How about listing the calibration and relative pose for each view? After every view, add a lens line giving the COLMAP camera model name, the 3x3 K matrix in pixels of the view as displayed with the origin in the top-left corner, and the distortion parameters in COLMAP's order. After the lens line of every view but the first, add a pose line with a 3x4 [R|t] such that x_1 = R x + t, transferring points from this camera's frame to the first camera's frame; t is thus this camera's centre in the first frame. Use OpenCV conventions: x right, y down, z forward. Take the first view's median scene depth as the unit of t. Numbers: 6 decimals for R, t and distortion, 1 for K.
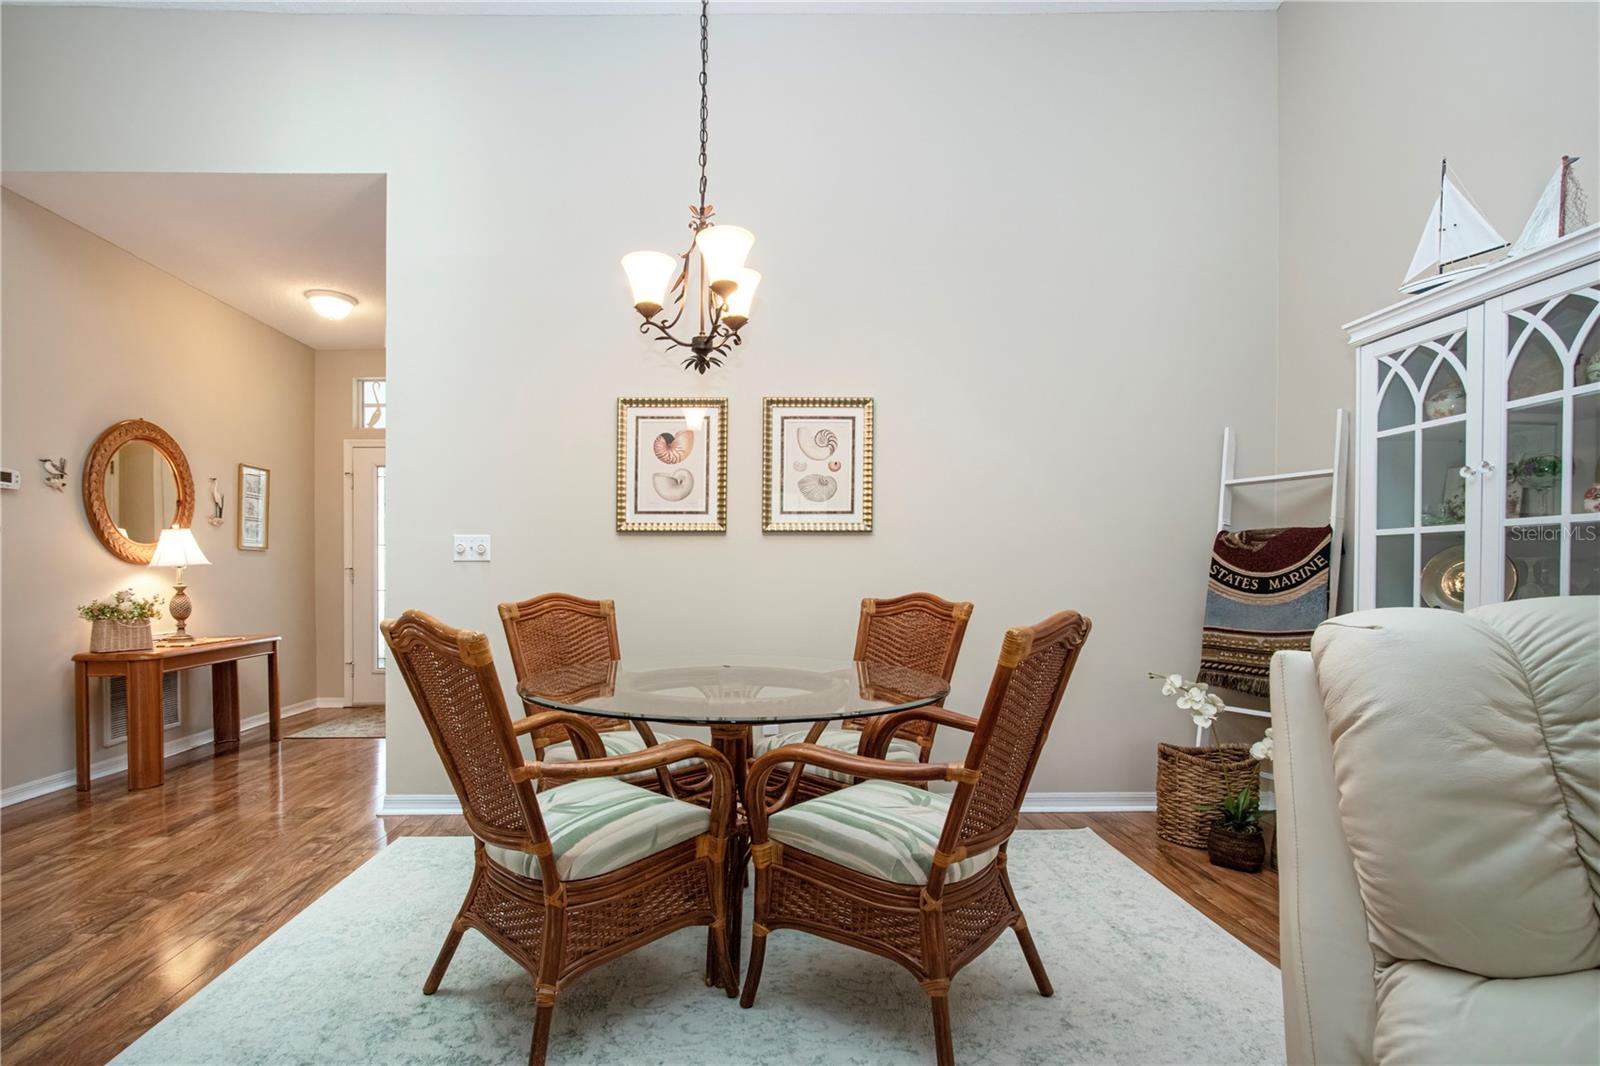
lens RADIAL K [[784.4, 0, 735.0], [0, 784.4, 577.5], [0, 0, 1]] dist [-0.001175, -0.001175]
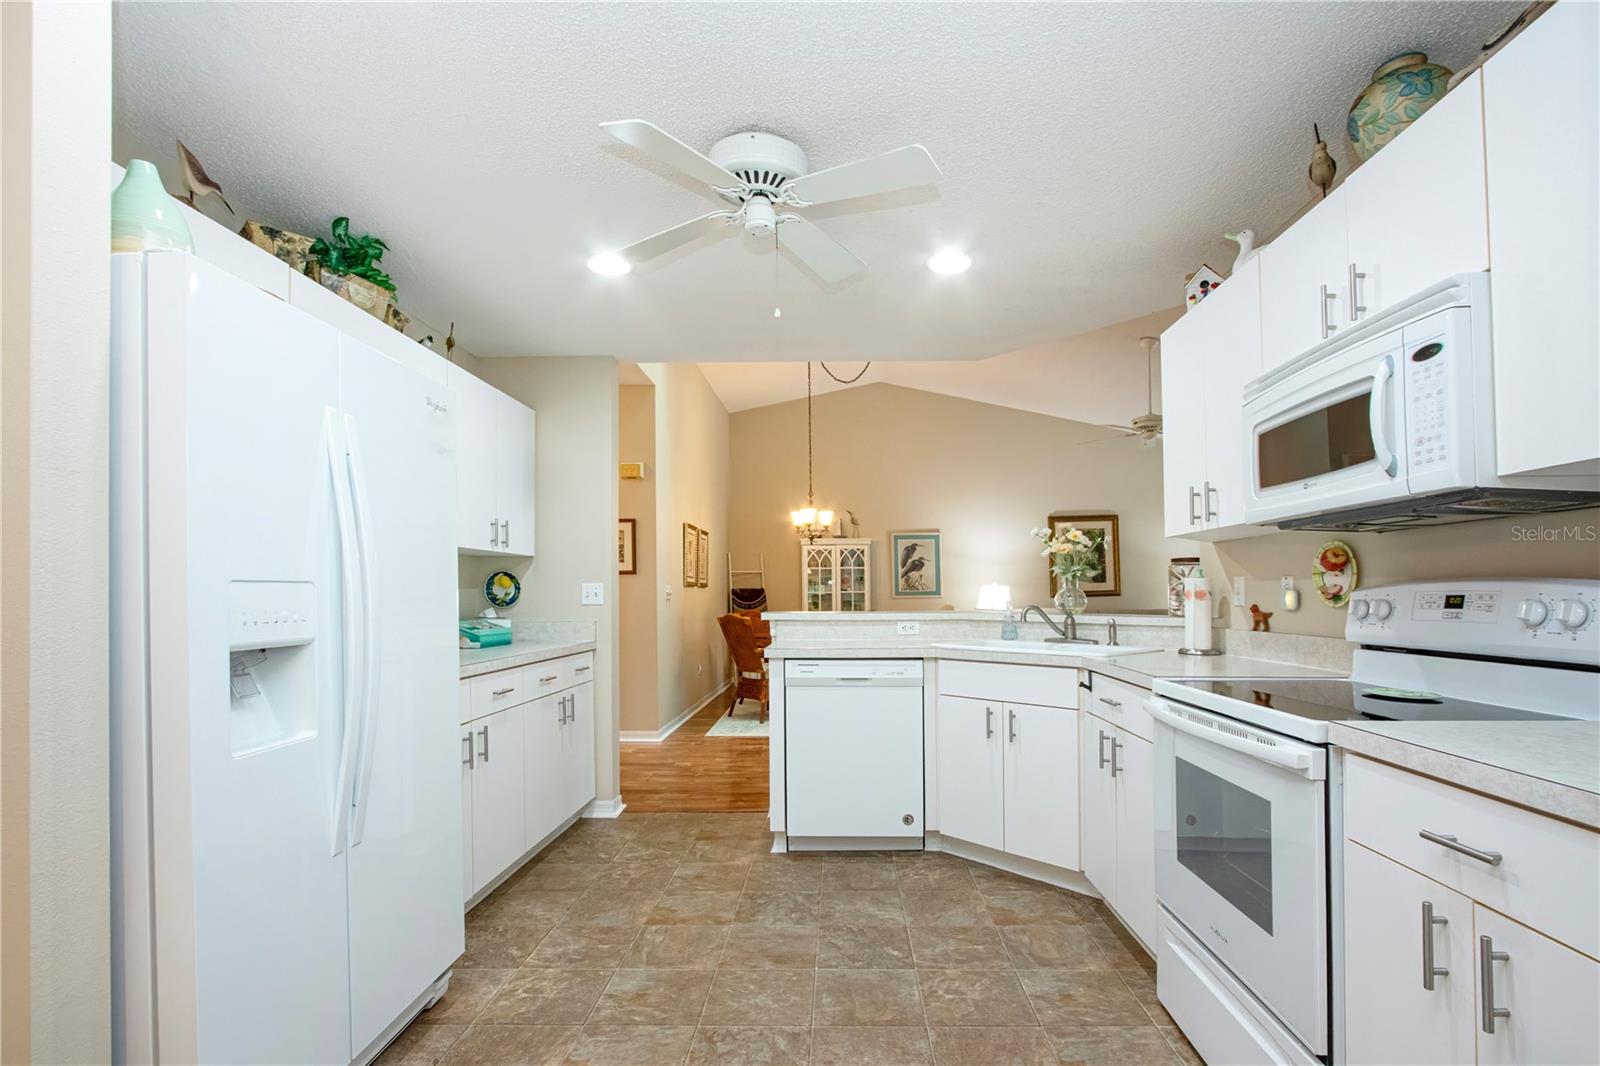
lens RADIAL K [[751.9, 0, 813.2], [0, 751.9, 603.1], [0, 0, 1]] dist [-0.023436, 0.000141]
pose [[0.035056, -0.010155, 0.999334, -2.192107], [0.012238, 0.999878, 0.009731, -0.028153], [-0.999310, 0.011889, 0.035176, 0.594894]]
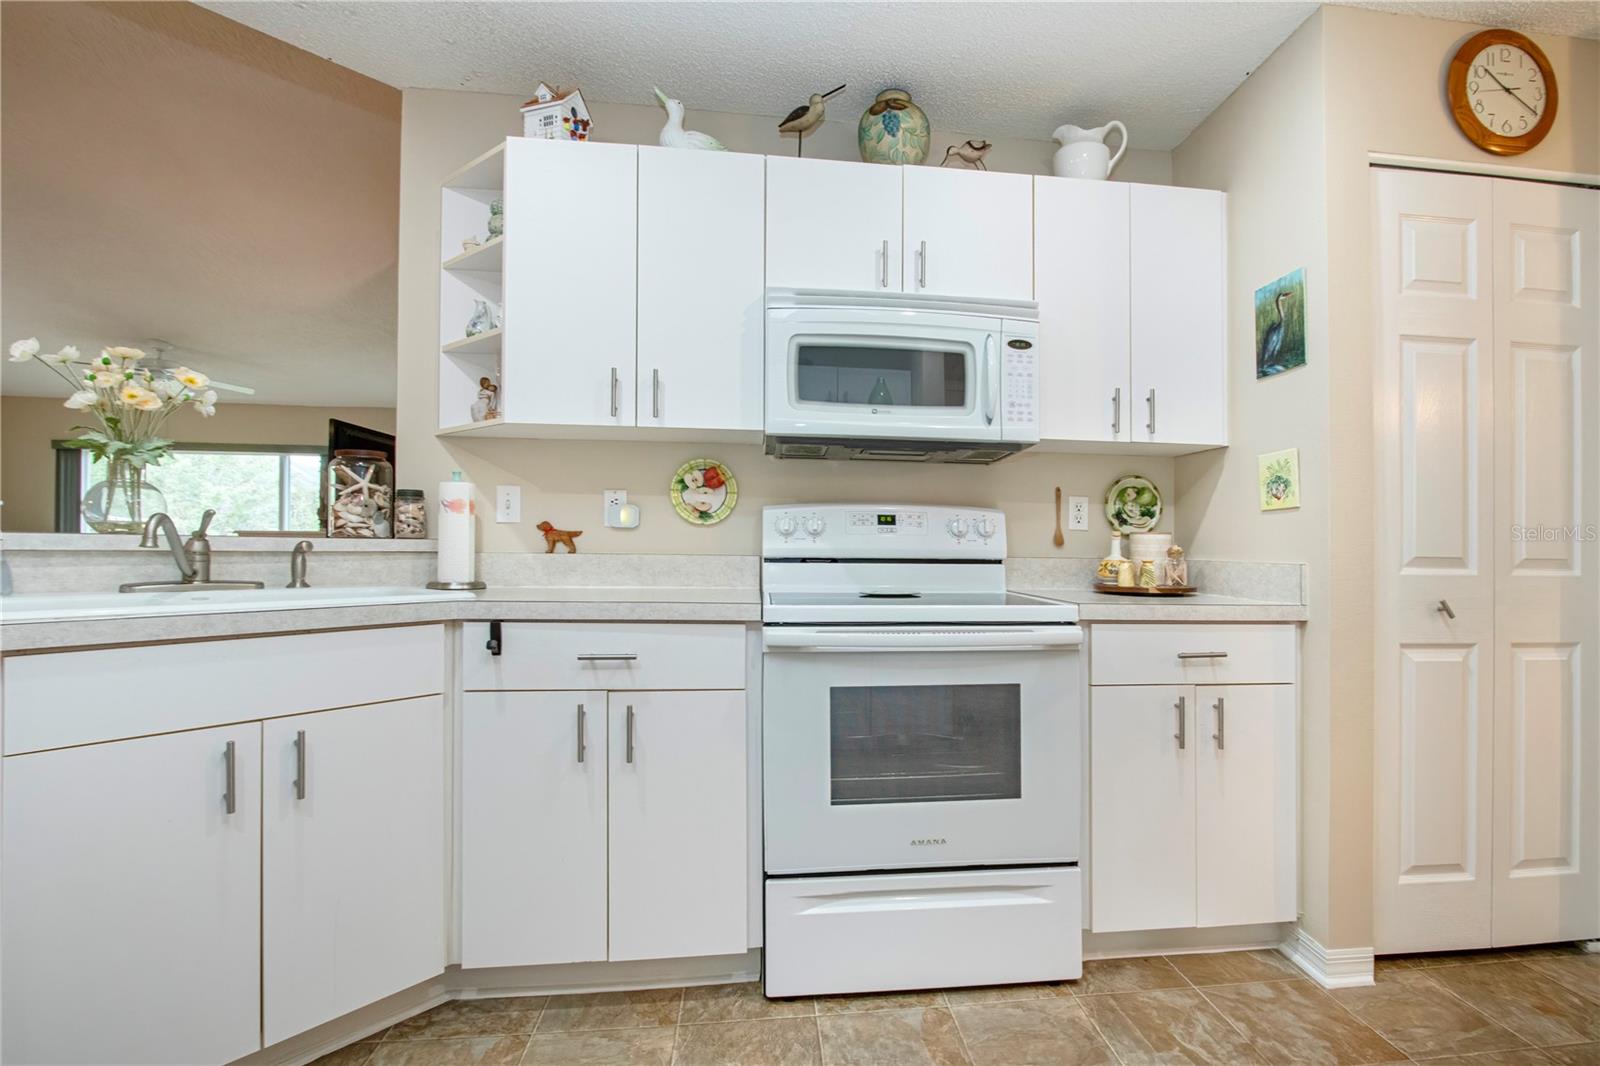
lens RADIAL K [[753.1, 0, 829.3], [0, 753.1, 534.0], [0, 0, 1]] dist [-0.024934, 0.005939]
pose [[-0.991757, -0.014367, -0.127324, -1.540623], [-0.013871, 0.999892, -0.004783, -0.002568], [0.127379, -0.002977, -0.991850, 0.843701]]
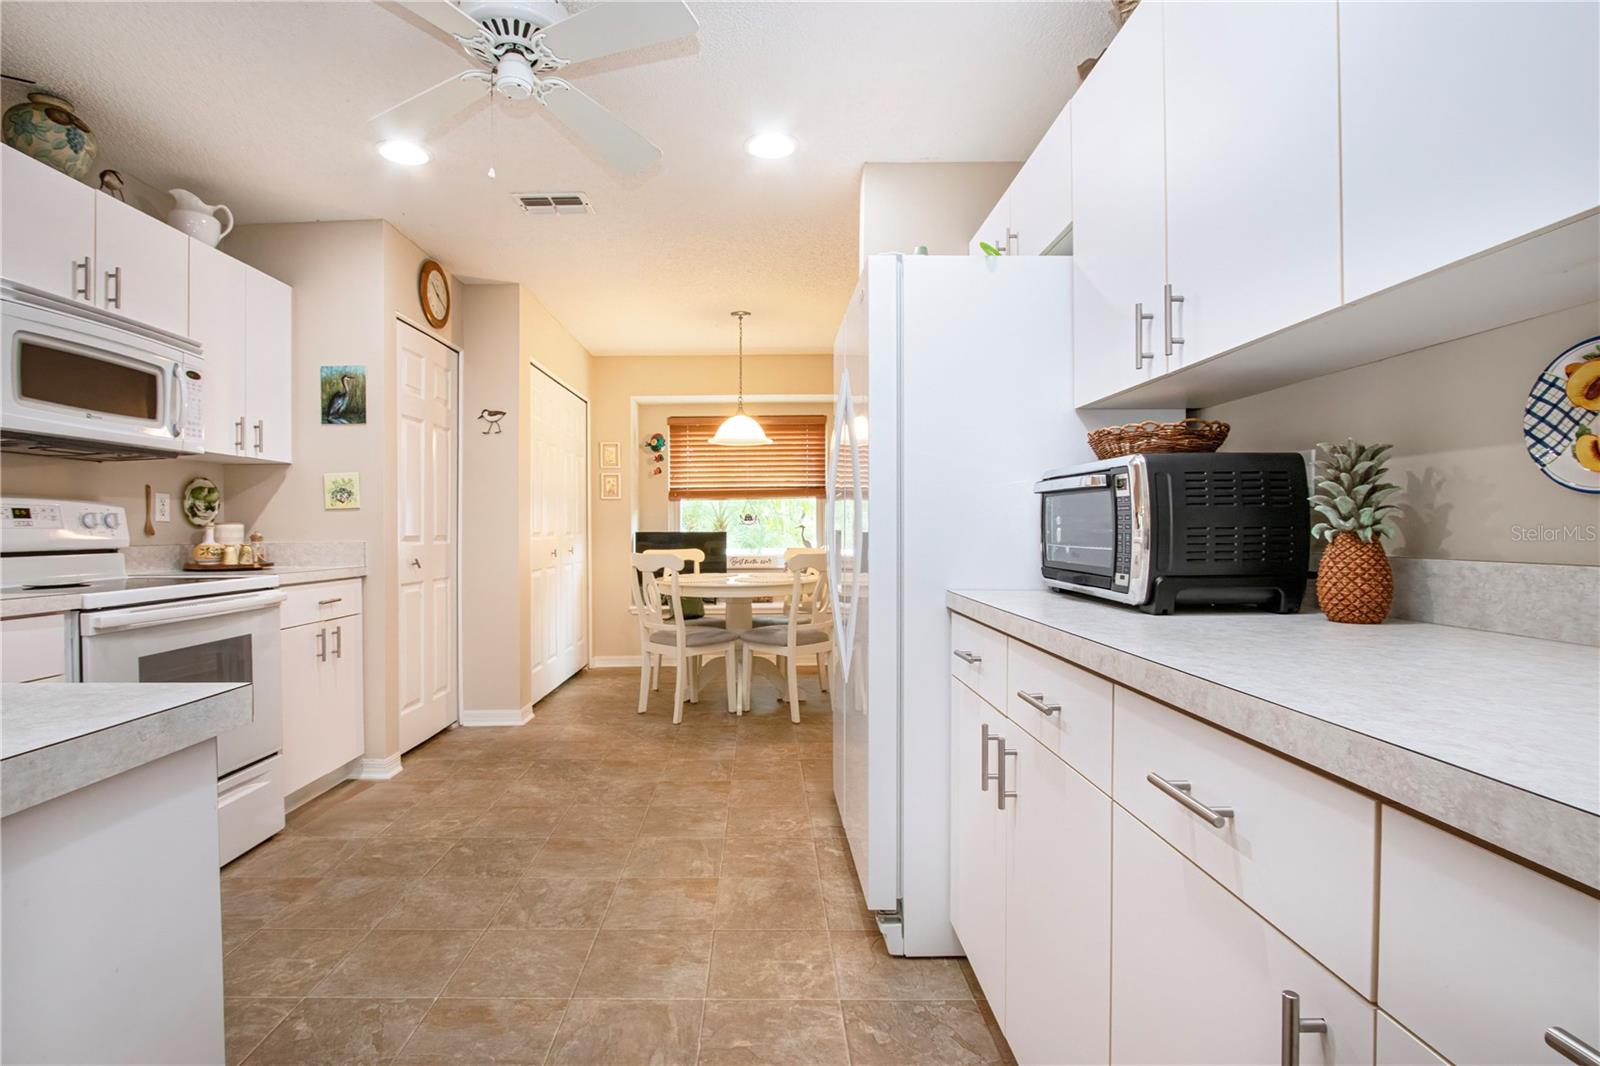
lens RADIAL K [[767.5, 0, 721.0], [0, 767.5, 548.8], [0, 0, 1]] dist [-0.010880, 0.000433]
pose [[-0.057698, 0.028690, -0.997922, -1.024622], [0.002214, 0.999588, 0.028610, -0.005489], [0.998332, -0.000559, -0.057738, 0.841291]]
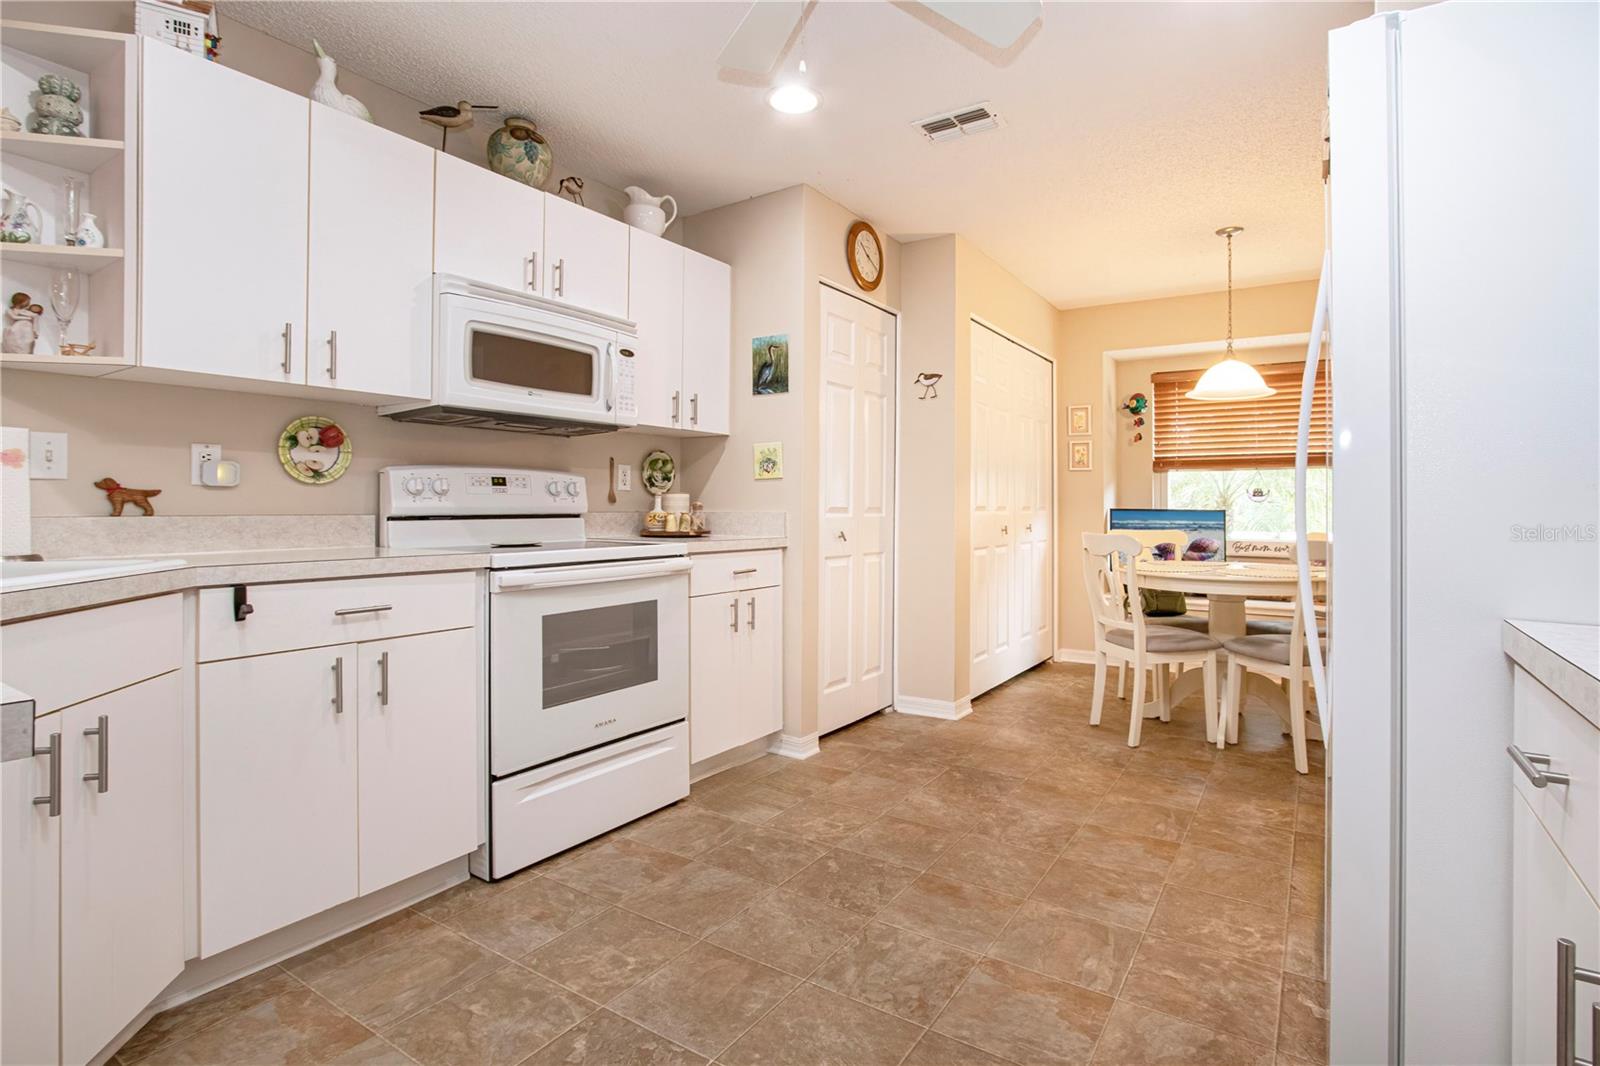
lens RADIAL K [[773.3, 0, 833.8], [0, 773.3, 498.6], [0, 0, 1]] dist [-0.022819, 0.000225]
pose [[-0.539132, -0.009362, -0.842169, -1.186504], [-0.010260, 0.999937, -0.004548, -0.001319], [0.842159, 0.006189, -0.539194, 0.902660]]
